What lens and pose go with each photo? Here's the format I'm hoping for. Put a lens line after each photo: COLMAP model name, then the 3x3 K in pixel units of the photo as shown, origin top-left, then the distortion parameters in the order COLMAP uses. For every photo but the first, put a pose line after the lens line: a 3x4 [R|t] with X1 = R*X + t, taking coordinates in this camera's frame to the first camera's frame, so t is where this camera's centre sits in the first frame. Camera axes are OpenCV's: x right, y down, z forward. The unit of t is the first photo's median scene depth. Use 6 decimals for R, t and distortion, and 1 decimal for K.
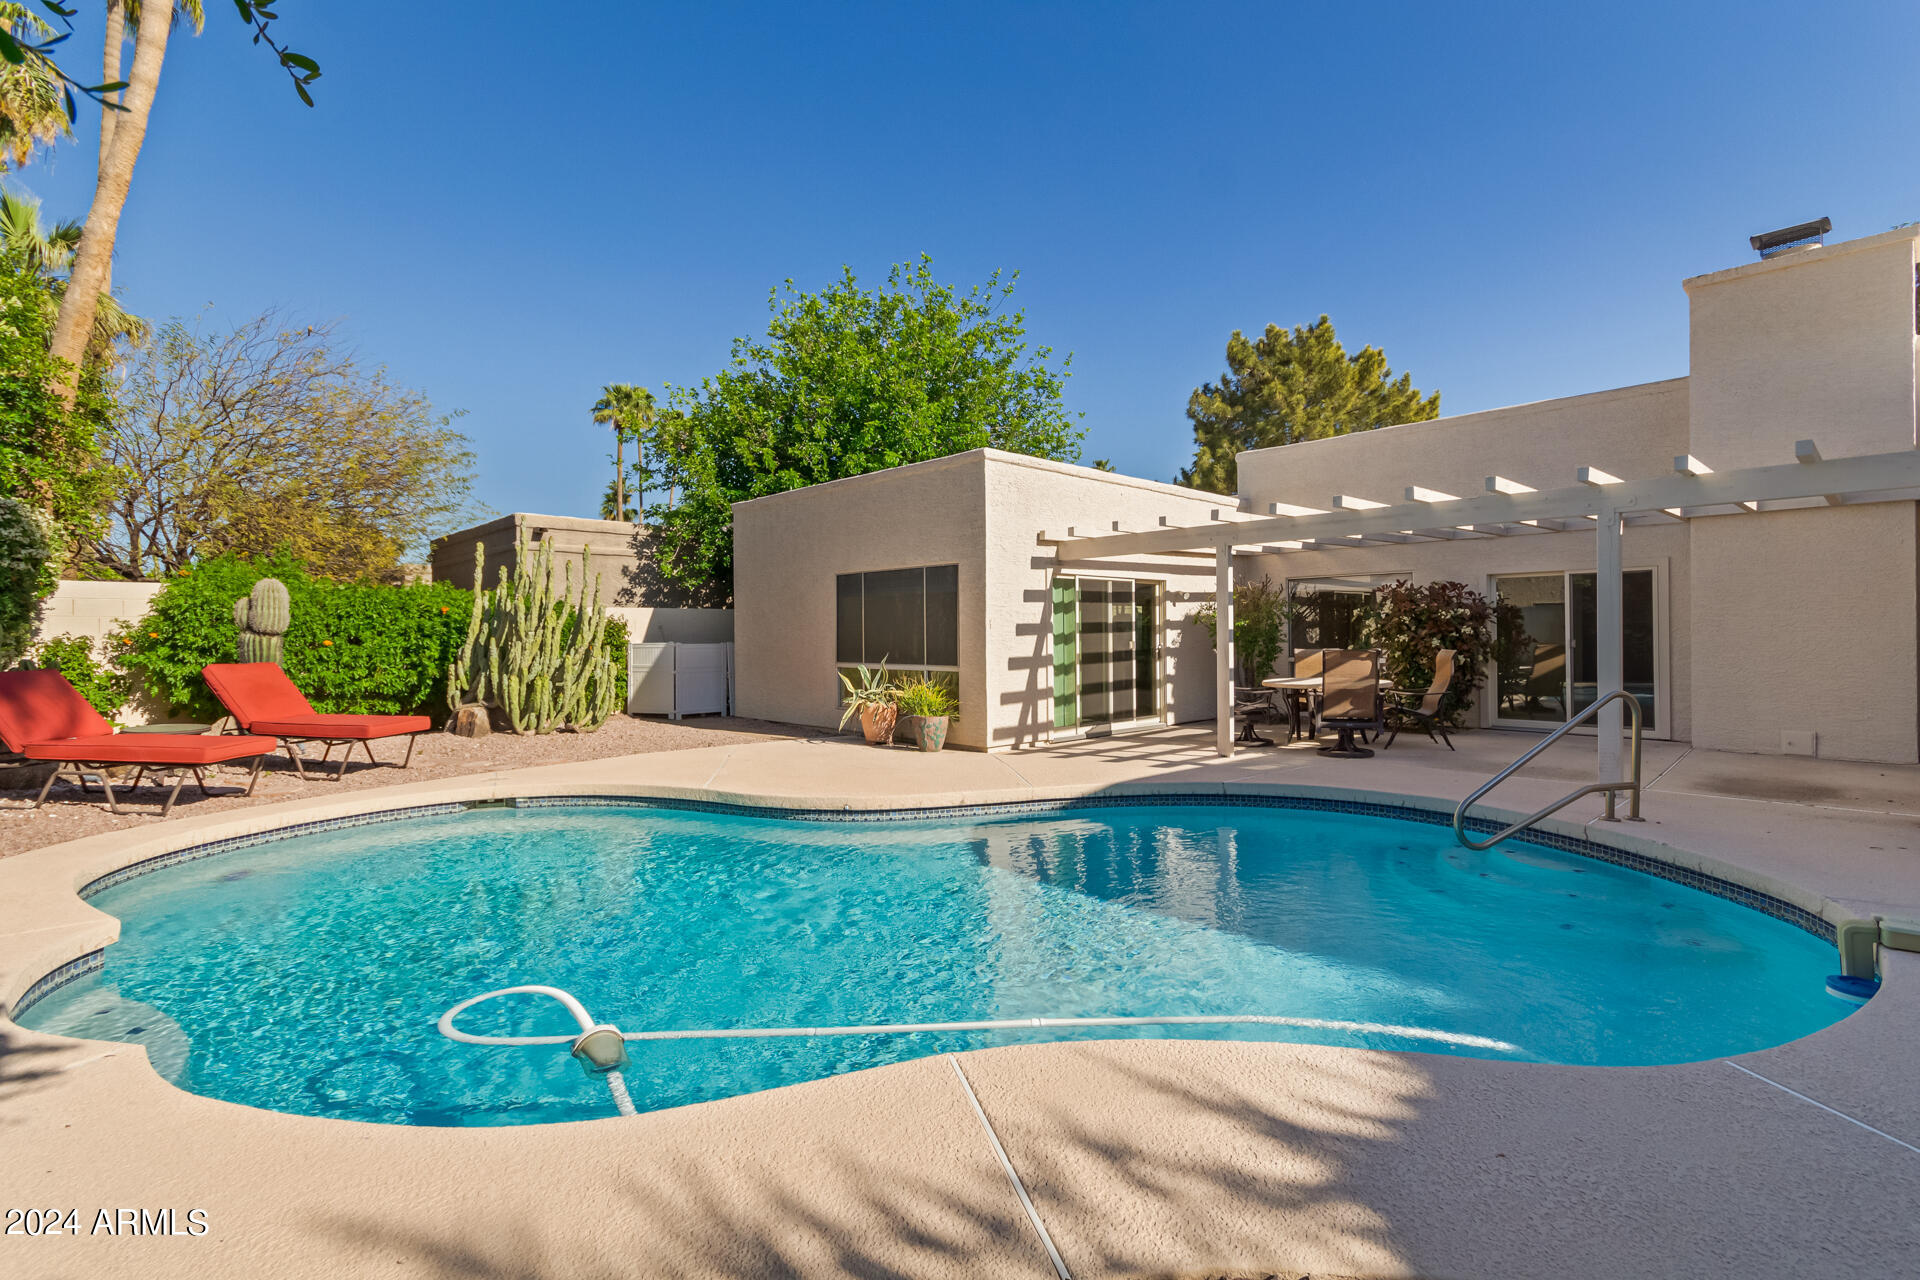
lens RADIAL K [[870.6, 0, 959.0], [0, 870.6, 634.0], [0, 0, 1]] dist [-0.017382, -0.000403]
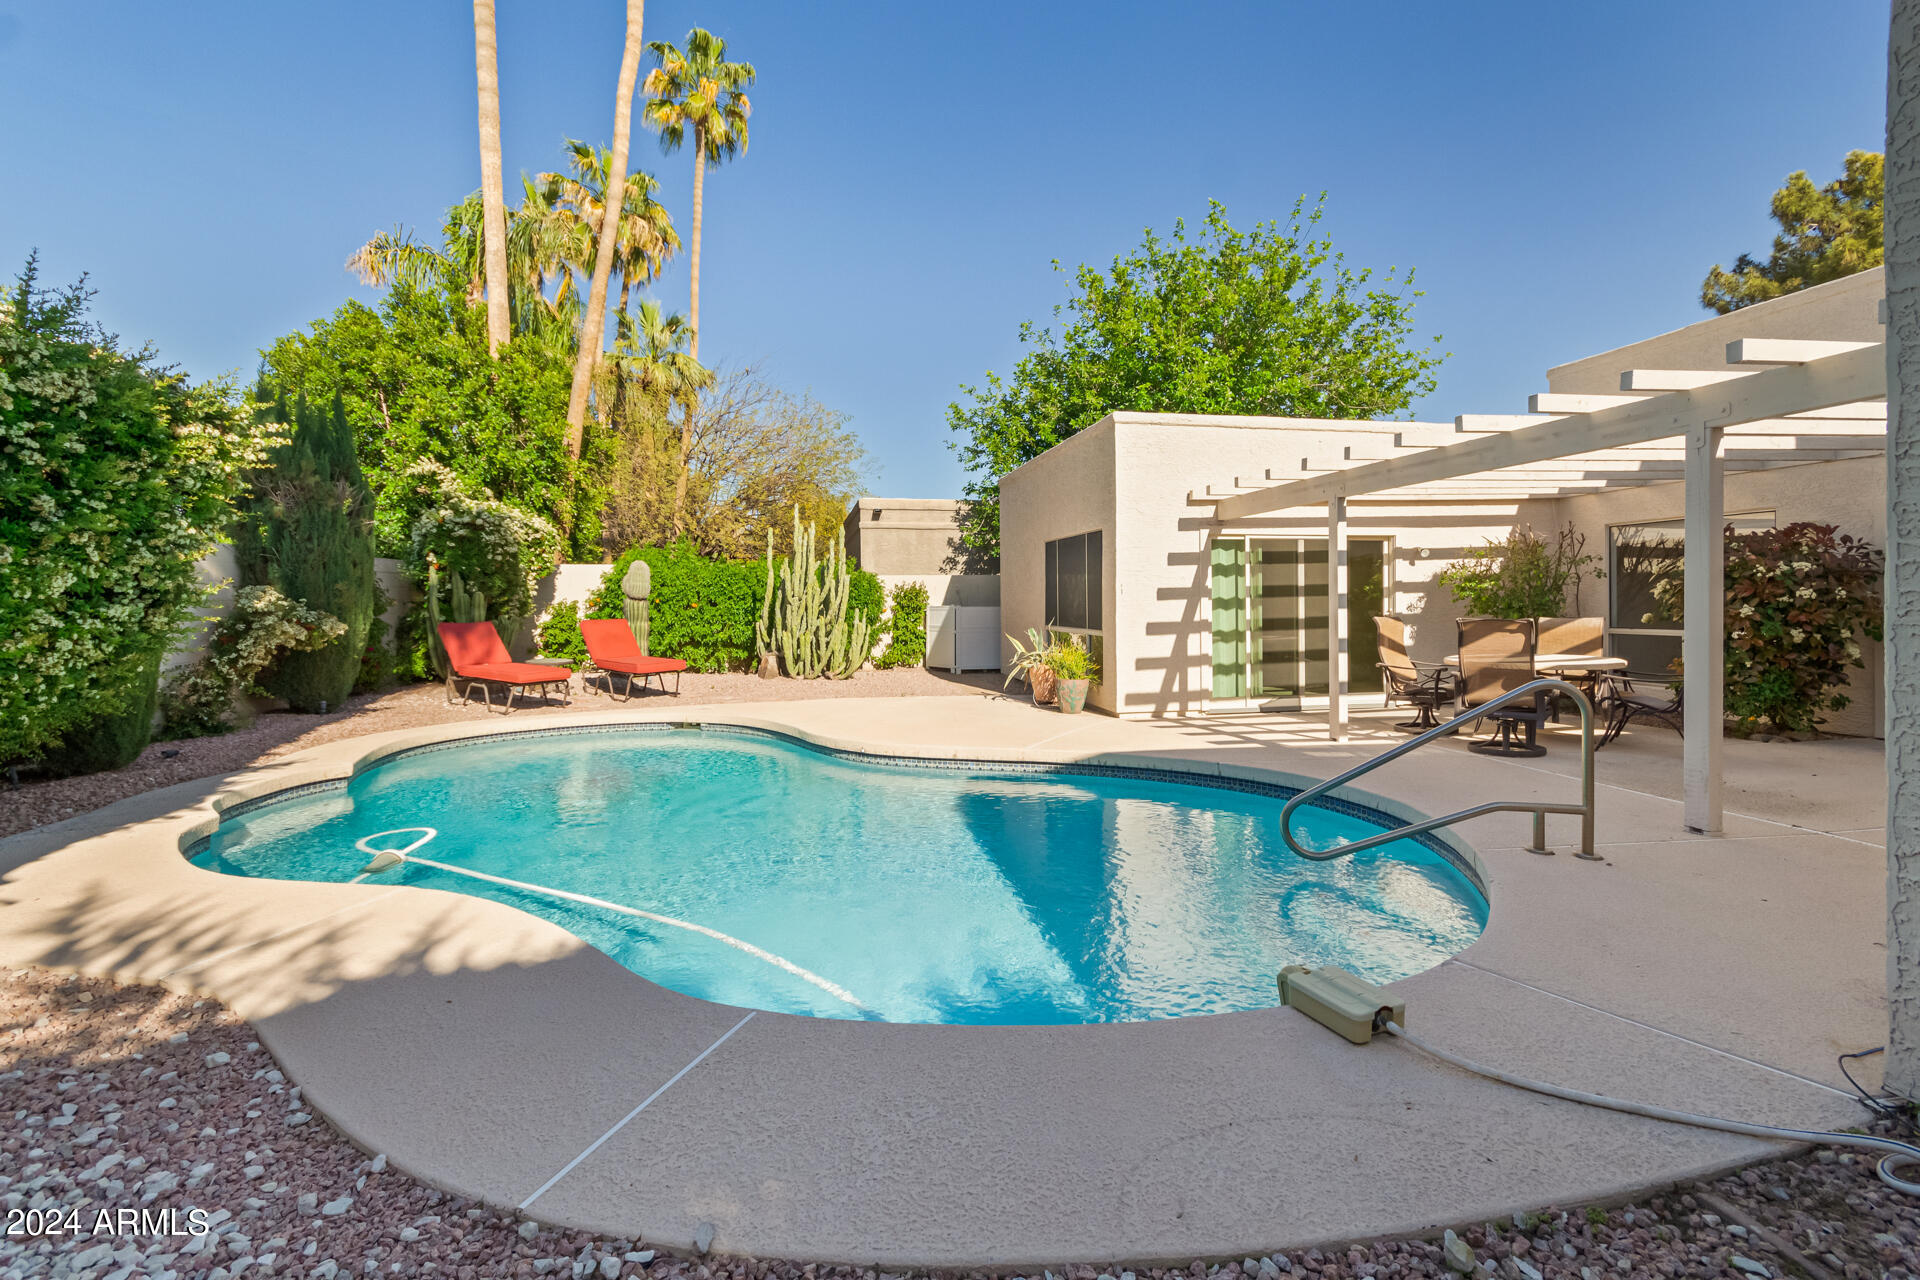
lens RADIAL K [[874.8, 0, 964.5], [0, 874.8, 601.0], [0, 0, 1]] dist [0.024451, -0.012881]
pose [[0.852359, 0.001476, -0.522955, 0.377966], [0.001985, 0.999980, 0.006058, -0.003456], [0.522953, -0.006201, 0.852339, 0.046519]]
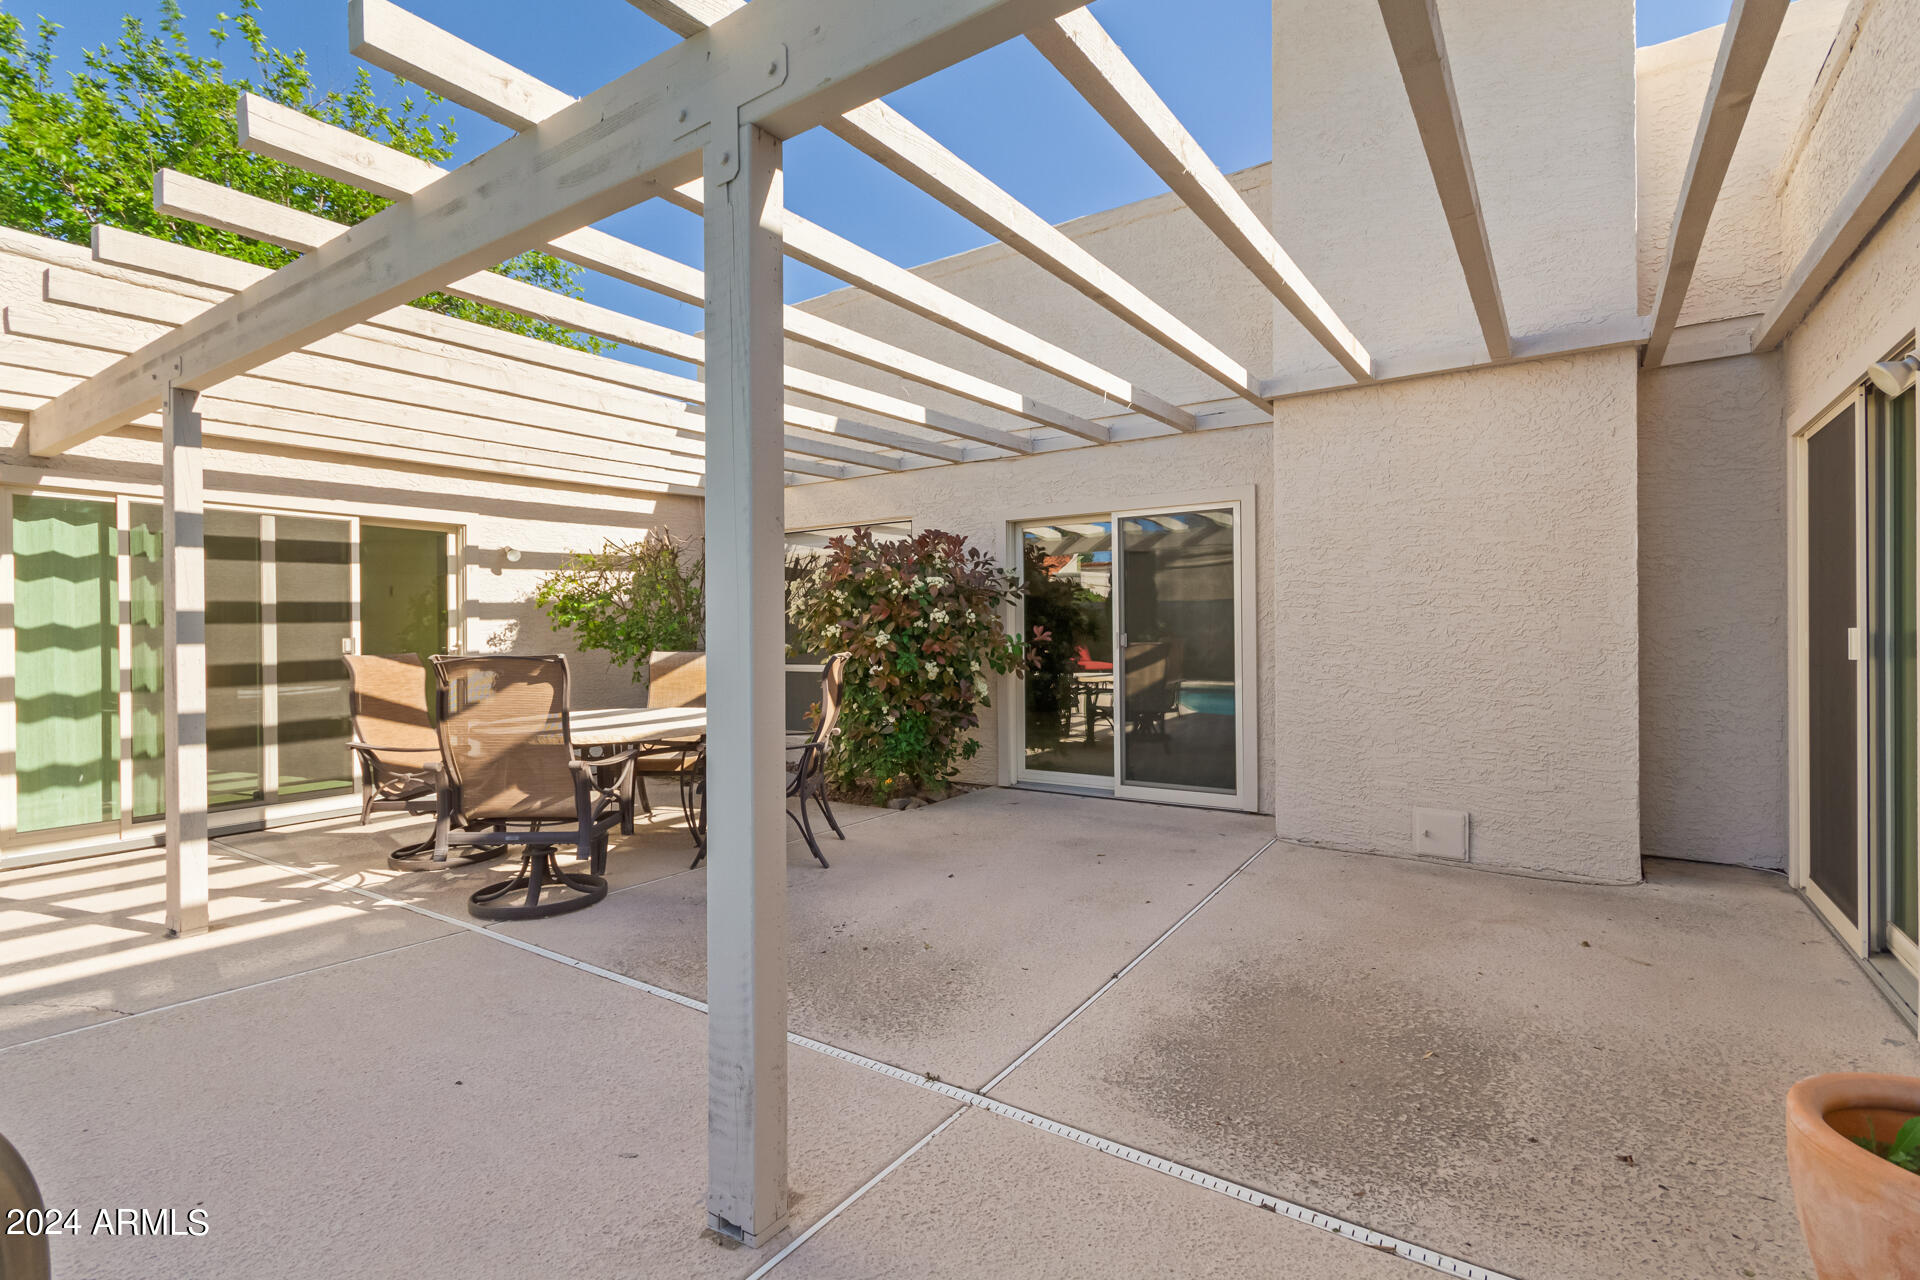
lens RADIAL K [[900.6, 0, 990.0], [0, 900.6, 636.3], [0, 0, 1]] dist [-0.000779, -0.000240]
pose [[0.964740, -0.004872, 0.263160, 0.461647], [0.005048, 0.999987, 0.000007, 0.008630], [-0.263156, 0.001321, 0.964752, 0.439821]]
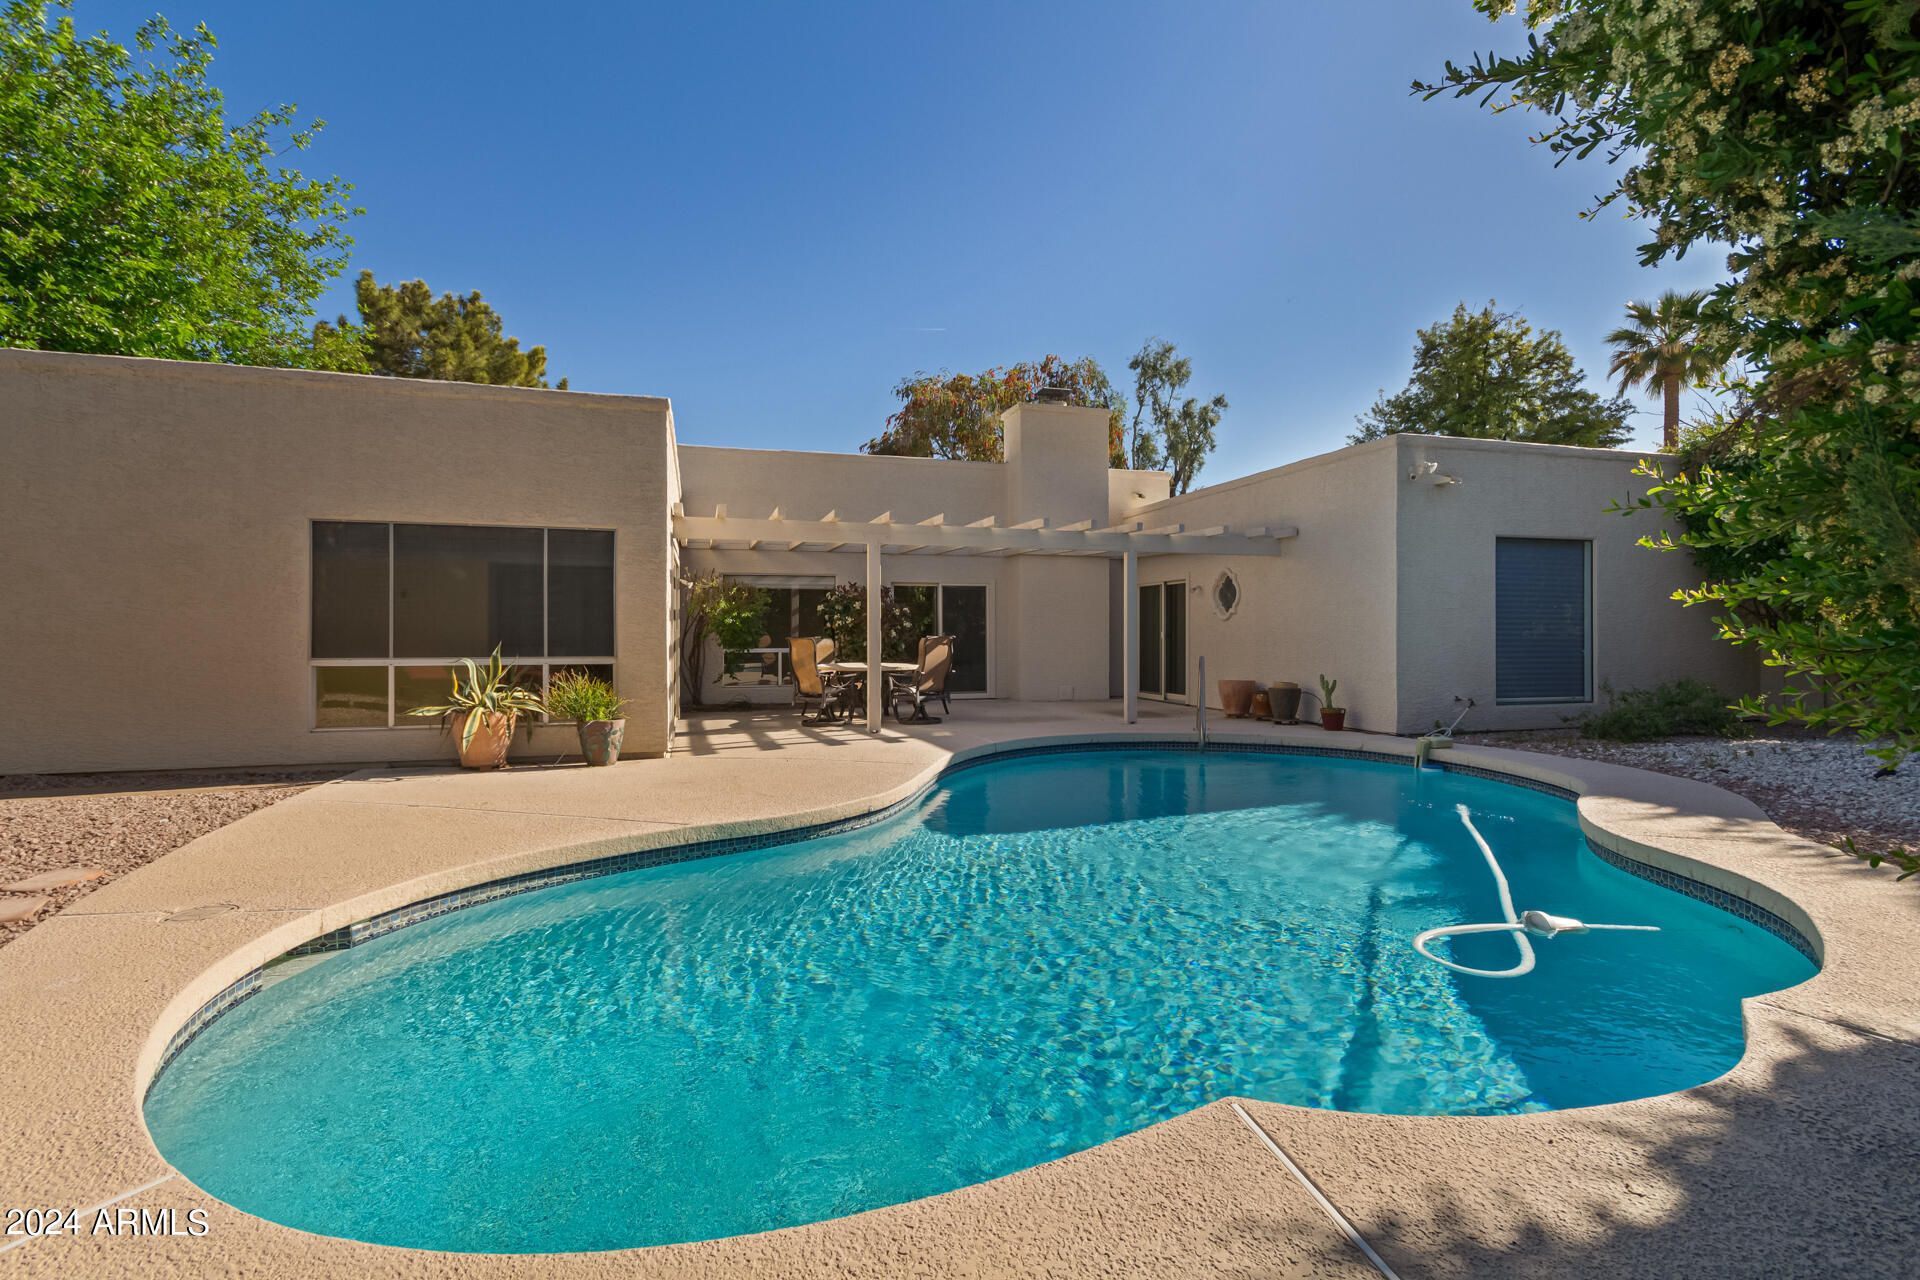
lens RADIAL K [[870.6, 0, 959.0], [0, 870.6, 634.0], [0, 0, 1]] dist [-0.017382, -0.000403]
pose [[0.464320, 0.006427, 0.885644, -0.543383], [-0.007818, 0.999964, -0.003158, 0.015234], [-0.885633, -0.005457, 0.464353, 0.322788]]
